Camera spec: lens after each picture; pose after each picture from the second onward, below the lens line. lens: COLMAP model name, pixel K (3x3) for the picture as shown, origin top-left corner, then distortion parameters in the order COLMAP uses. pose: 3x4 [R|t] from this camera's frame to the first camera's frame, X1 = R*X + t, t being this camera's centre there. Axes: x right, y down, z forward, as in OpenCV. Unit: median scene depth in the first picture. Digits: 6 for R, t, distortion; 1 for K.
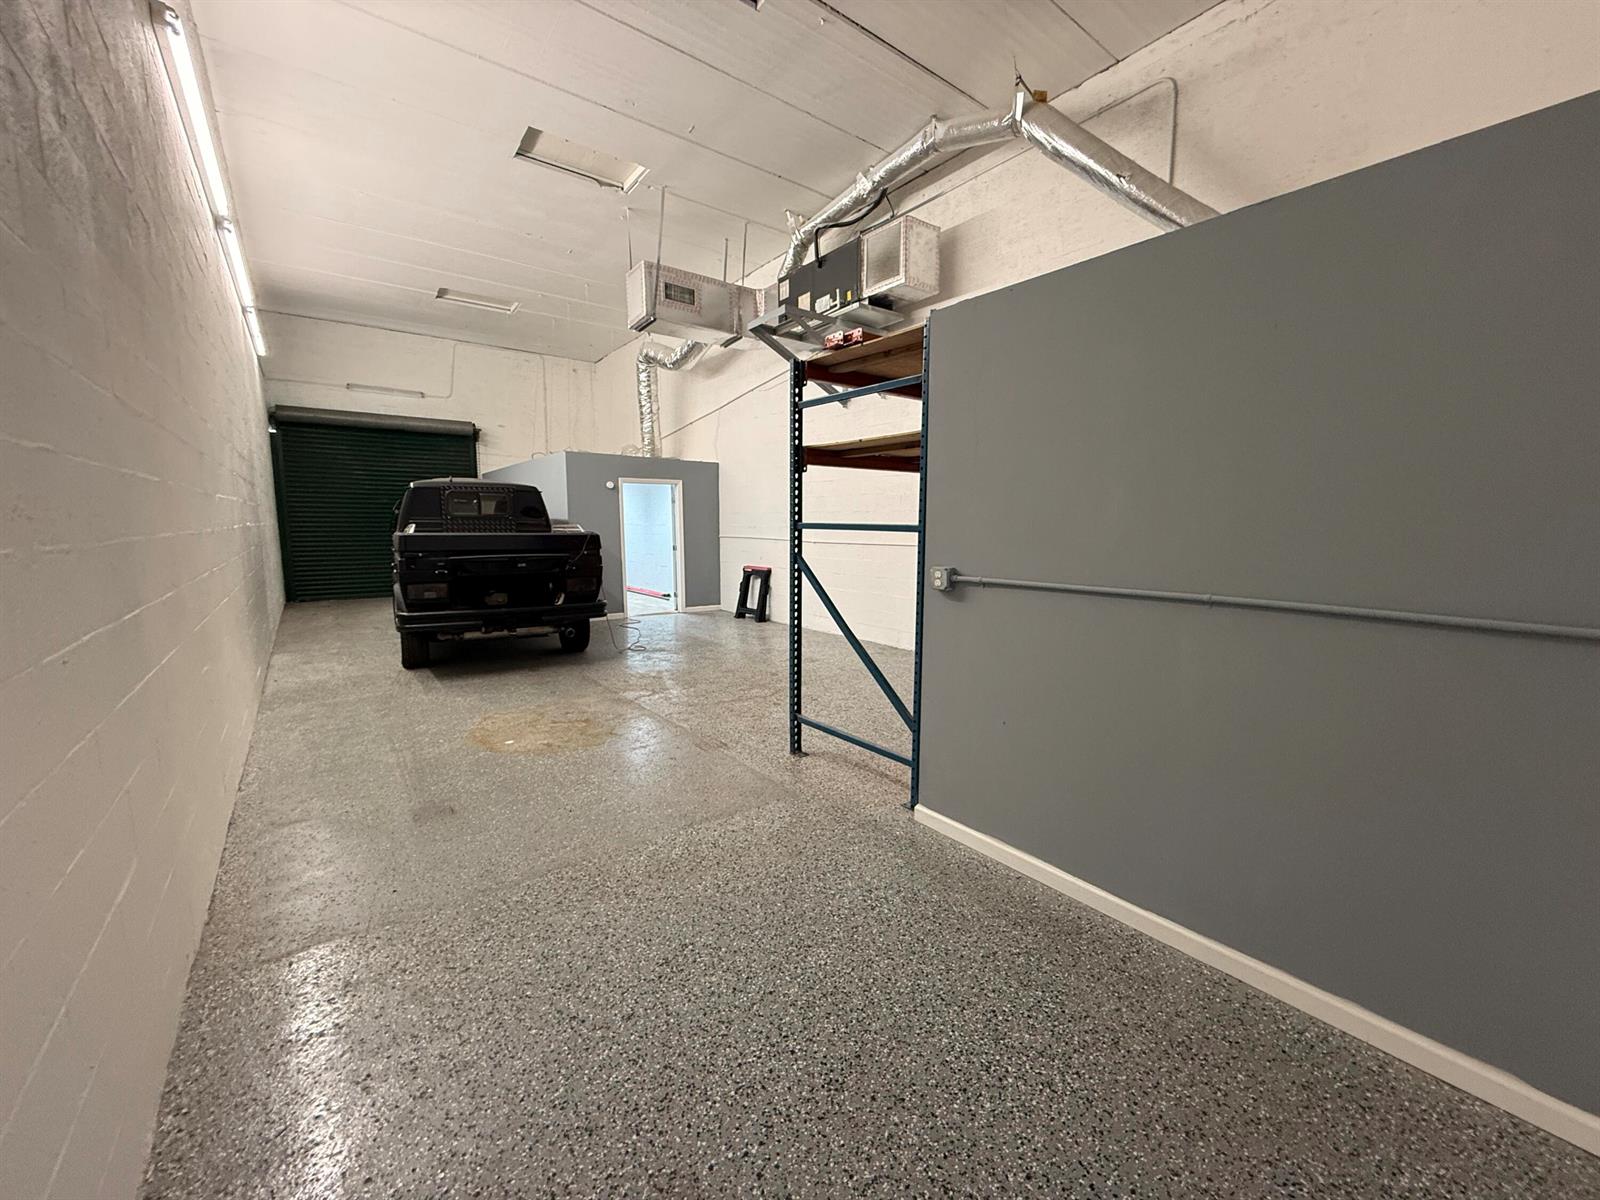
lens RADIAL K [[636.7, 0, 800.0], [0, 636.7, 600.0], [0, 0, 1]] dist [0.000056, 0.000005]
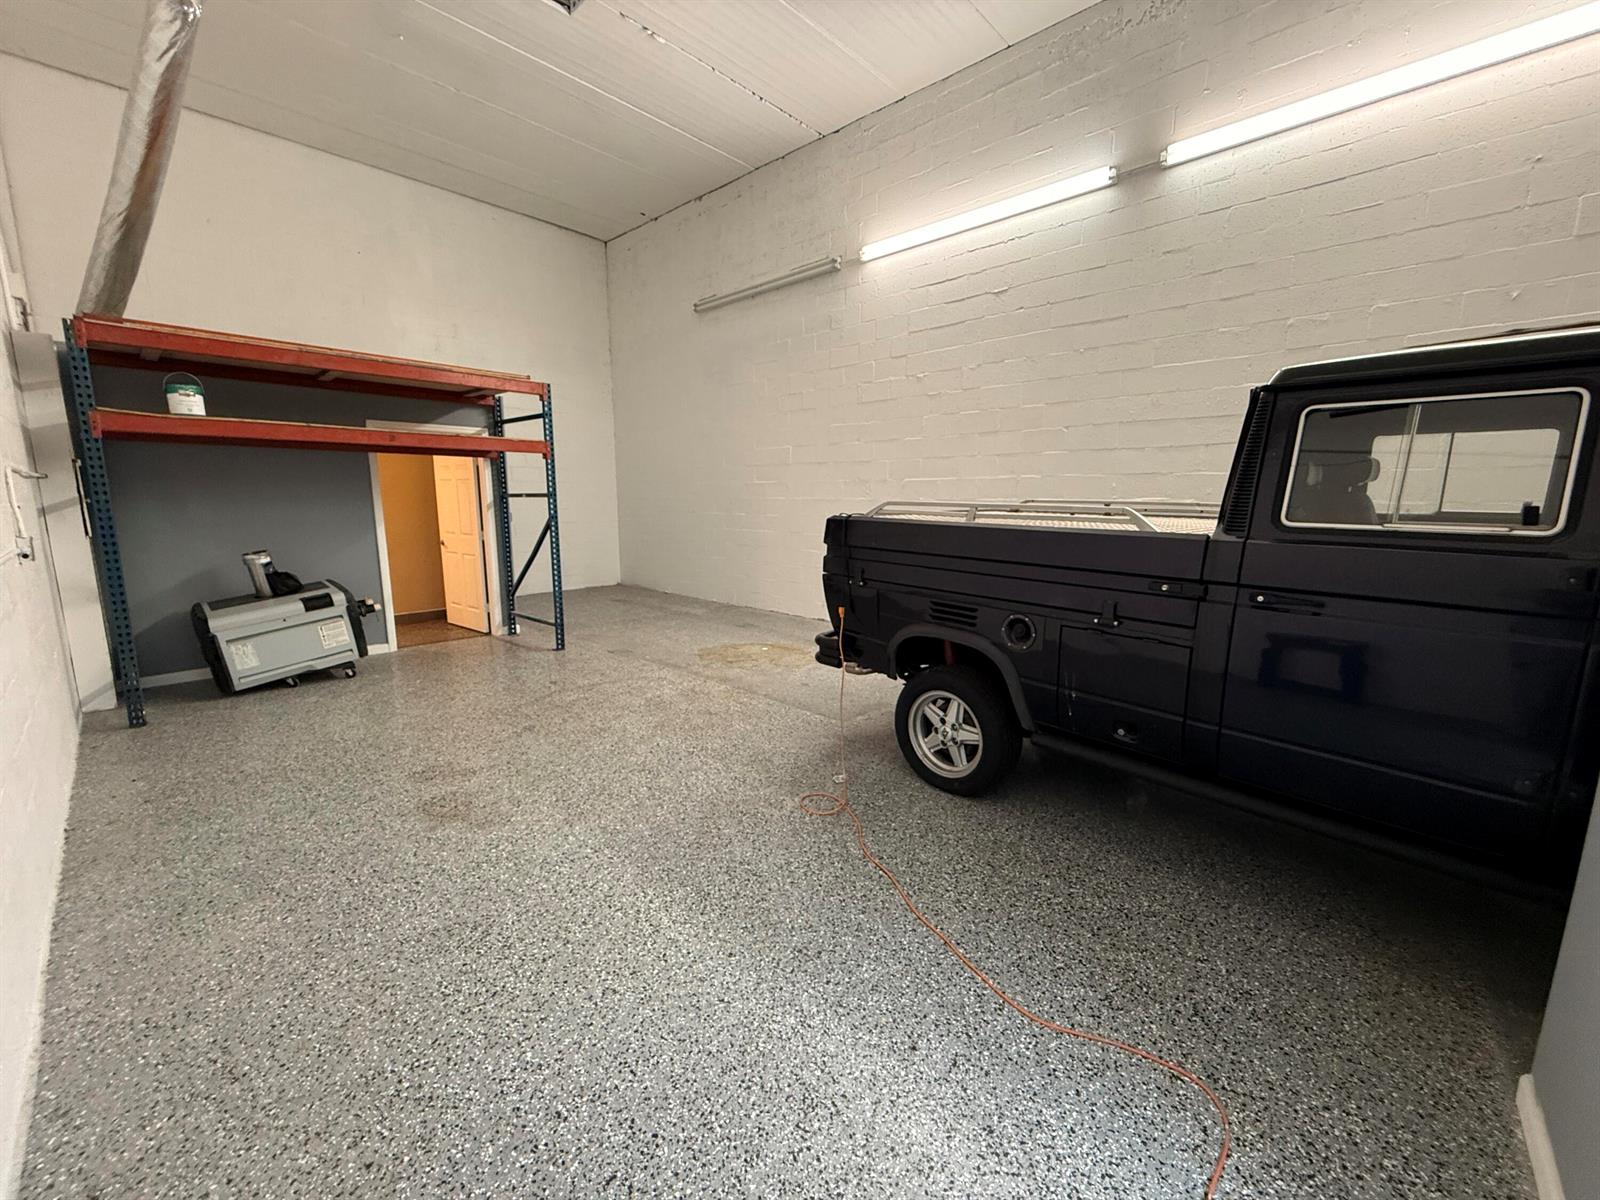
lens RADIAL K [[636.7, 0, 800.0], [0, 636.7, 600.0], [0, 0, 1]] dist [0.000056, 0.000005]
pose [[-0.987681, 0.019973, -0.155202, -0.252895], [-0.024766, 0.959367, 0.281072, -0.232622], [0.154509, 0.281454, -0.947054, 1.895238]]
